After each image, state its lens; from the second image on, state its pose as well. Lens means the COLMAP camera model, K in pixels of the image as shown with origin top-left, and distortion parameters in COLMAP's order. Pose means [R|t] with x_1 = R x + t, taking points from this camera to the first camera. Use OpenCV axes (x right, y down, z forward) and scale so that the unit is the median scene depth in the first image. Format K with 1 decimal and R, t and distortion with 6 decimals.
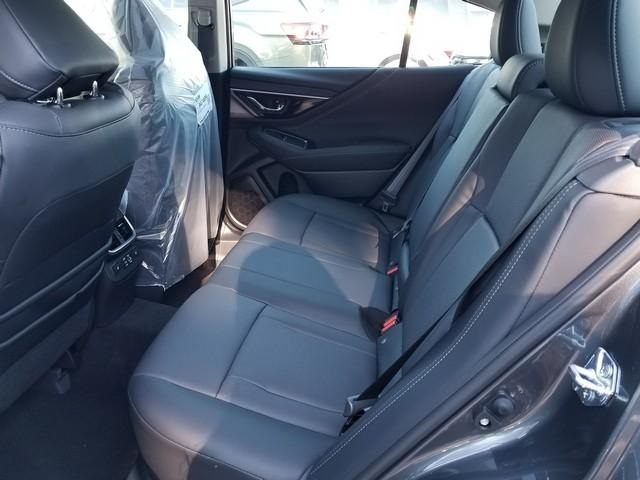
lens RADIAL K [[540.8, 0, 315.4], [0, 540.8, 242.1], [0, 0, 1]] dist [-0.001004, -0.005271]
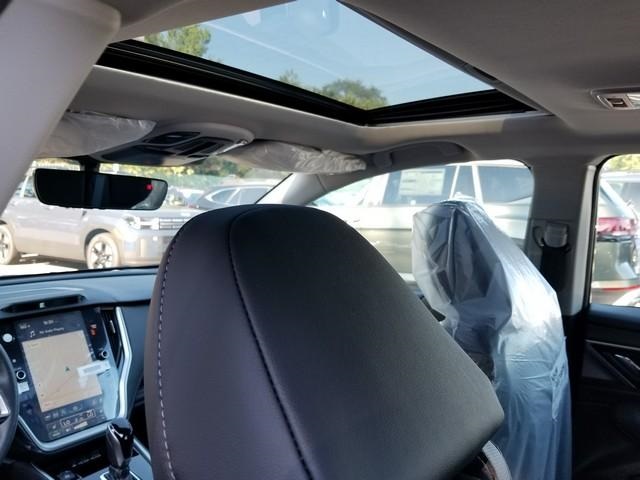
lens RADIAL K [[540.8, 0, 315.4], [0, 540.8, 242.1], [0, 0, 1]] dist [-0.001004, -0.005271]
pose [[0.899258, 0.003904, -0.437401, -0.200974], [-0.144904, 0.946157, -0.289464, -0.201290], [0.412720, 0.323684, 0.851405, 0.376664]]
